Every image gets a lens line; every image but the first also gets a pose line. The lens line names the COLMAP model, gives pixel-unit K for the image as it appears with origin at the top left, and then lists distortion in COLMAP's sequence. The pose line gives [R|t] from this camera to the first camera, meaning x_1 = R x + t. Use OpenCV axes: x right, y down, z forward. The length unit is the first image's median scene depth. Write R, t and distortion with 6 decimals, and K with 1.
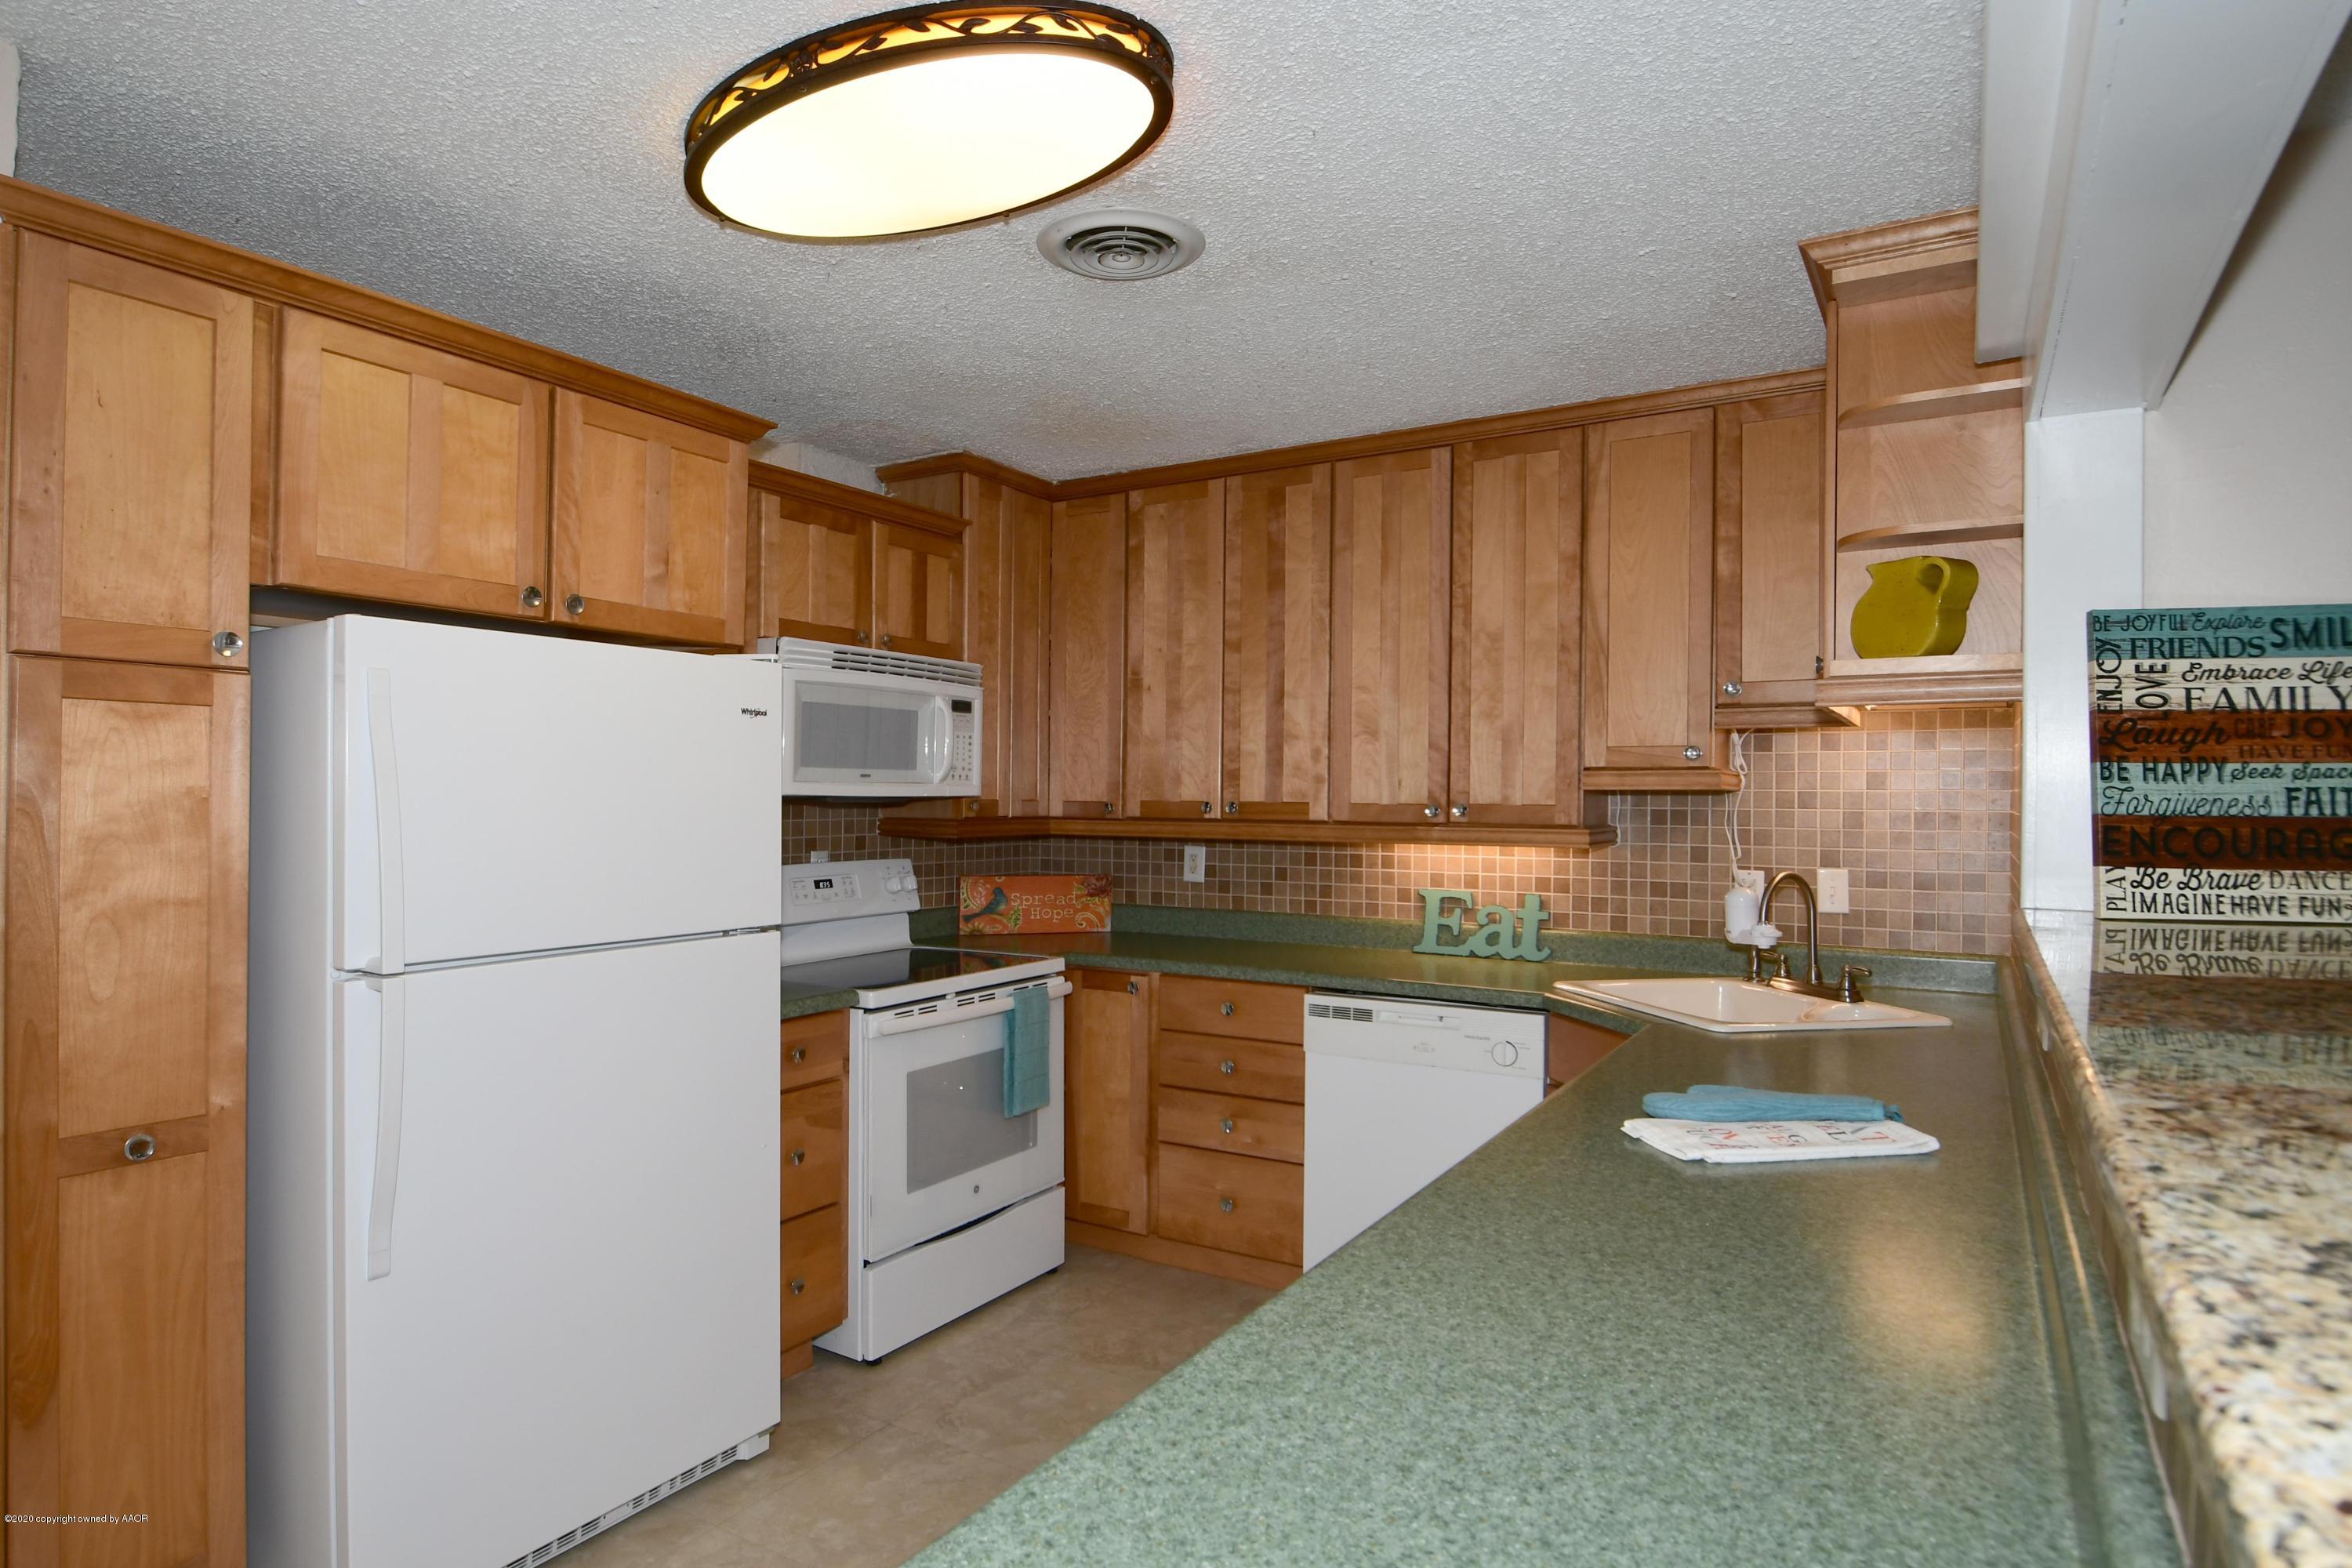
lens RADIAL K [[1340.9, 0, 1157.9], [0, 1340.9, 764.7], [0, 0, 1]] dist [0.004076, -0.011700]
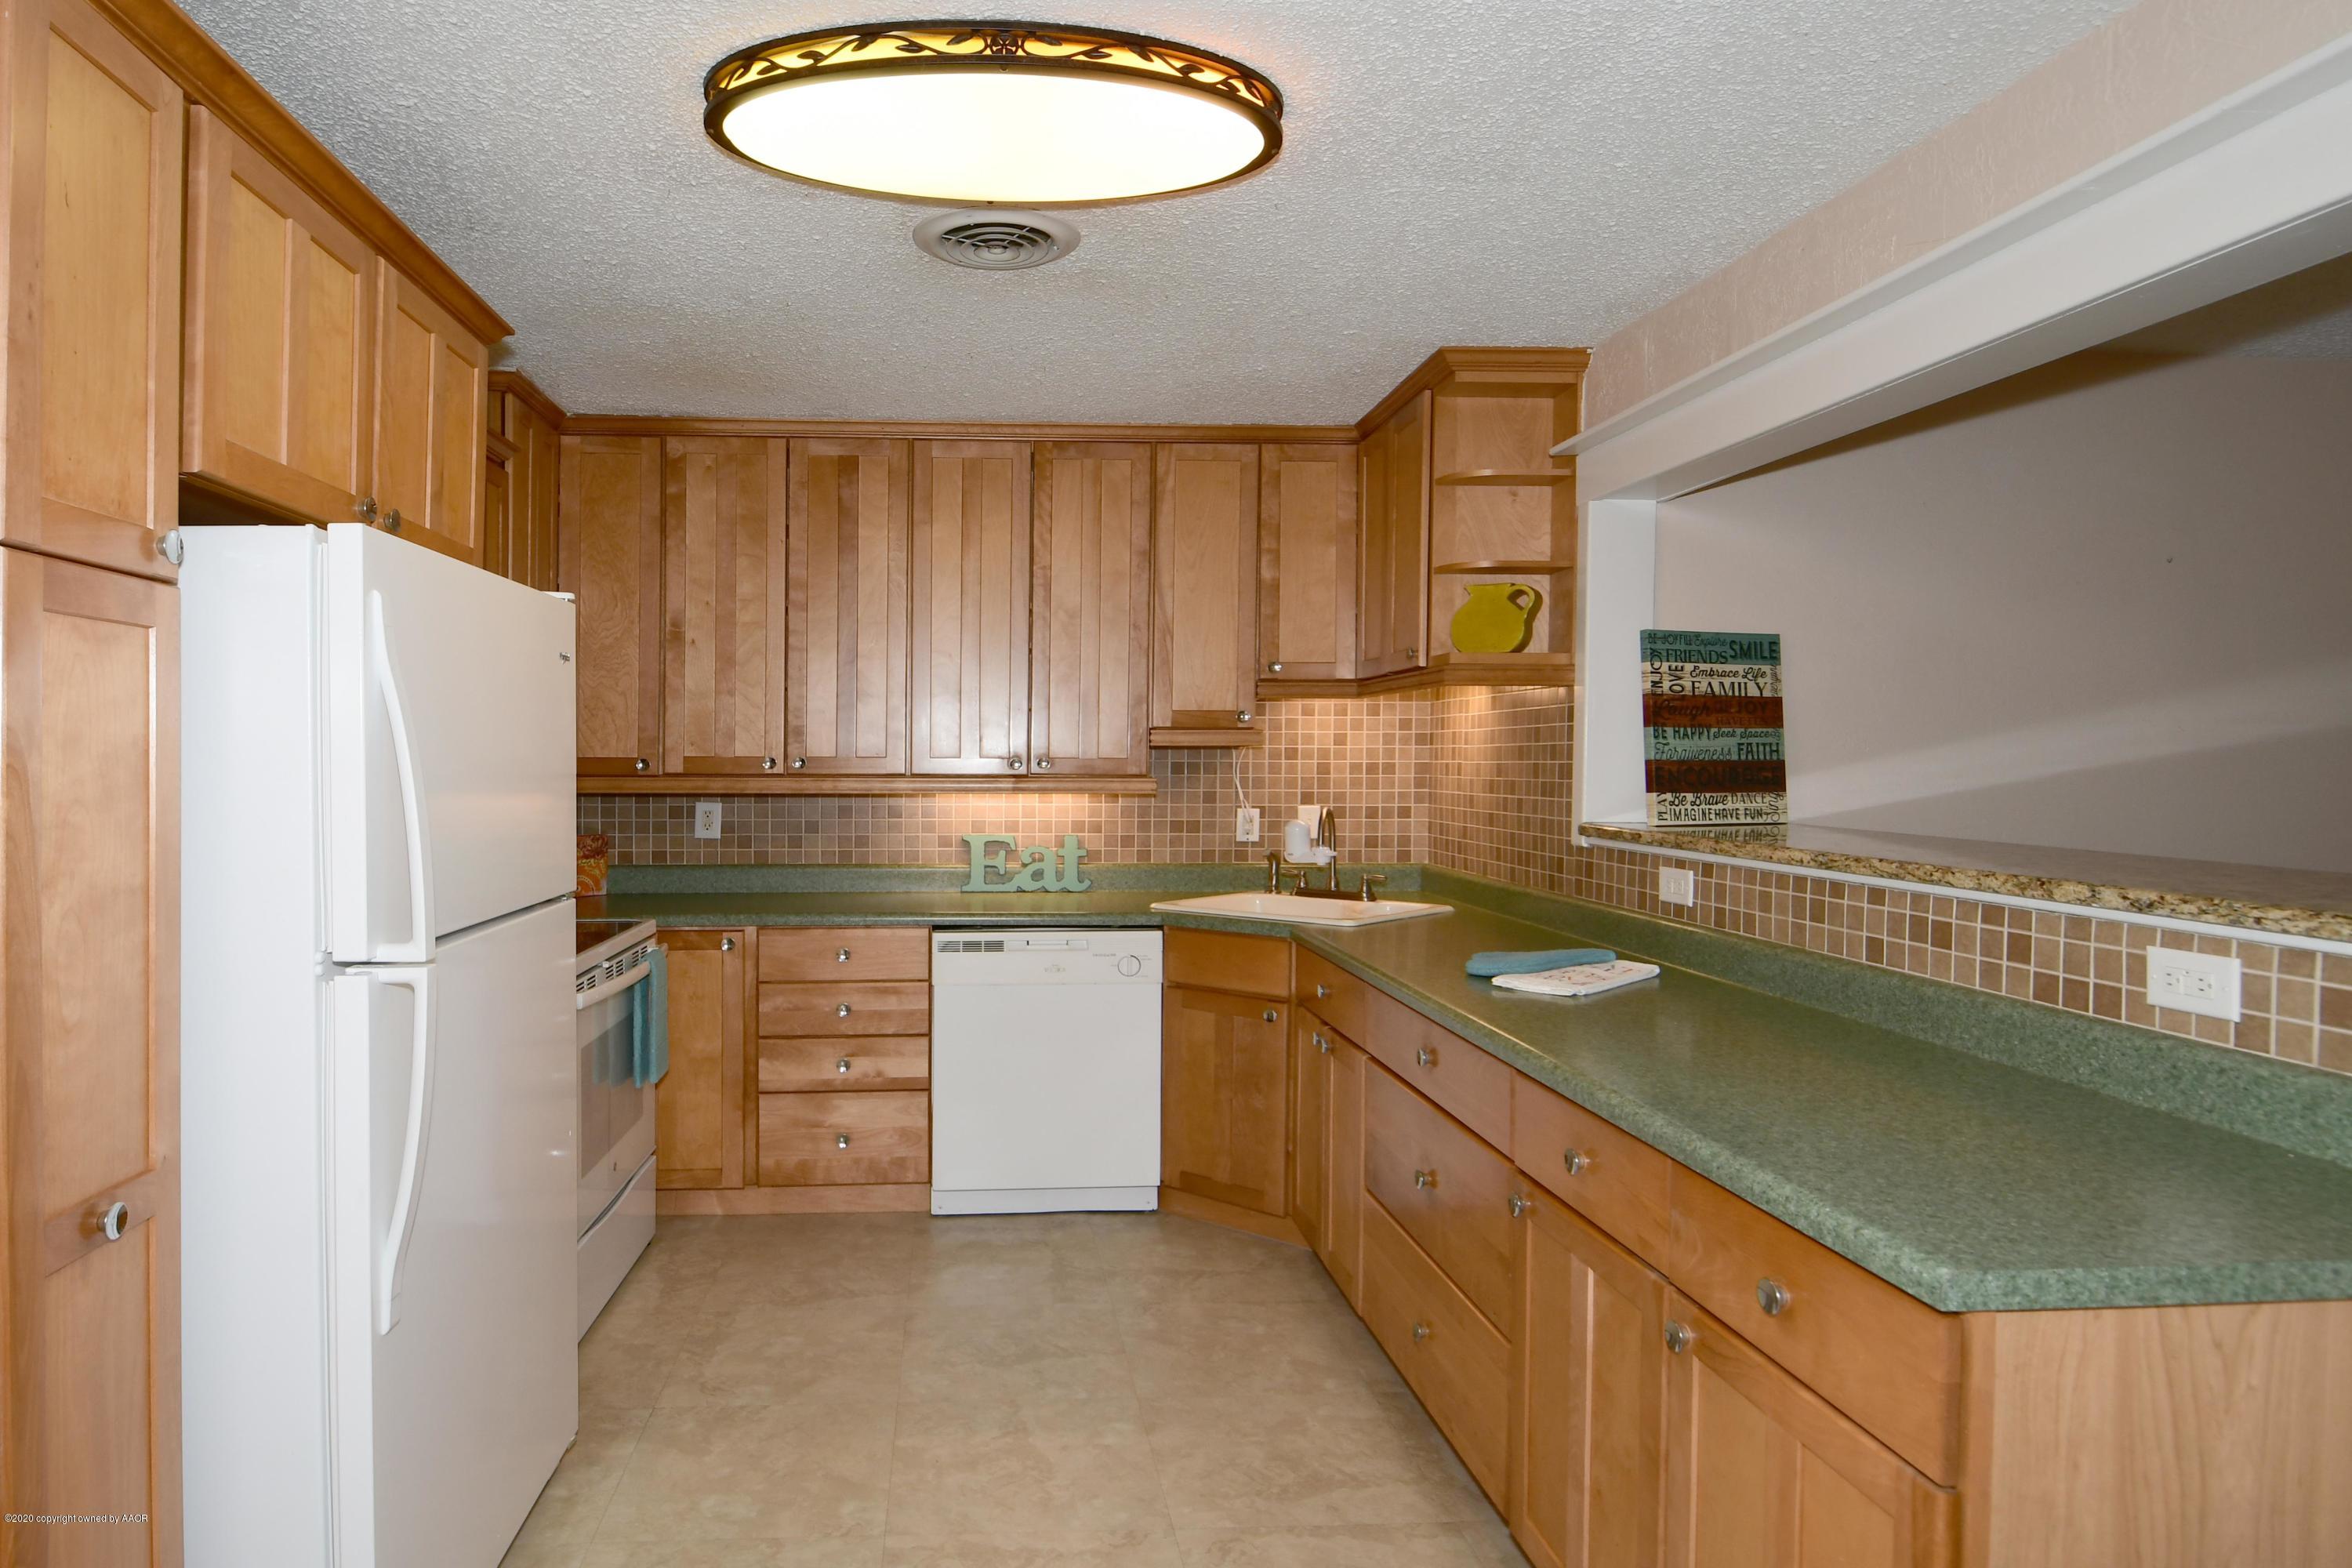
lens RADIAL K [[1340.9, 0, 1030.9], [0, 1340.9, 754.5], [0, 0, 1]] dist [0.004076, -0.011700]
pose [[0.825046, -0.002360, 0.565061, -0.437695], [-0.010577, 0.999752, 0.019619, 0.004216], [-0.564967, -0.022163, 0.824816, 0.061055]]
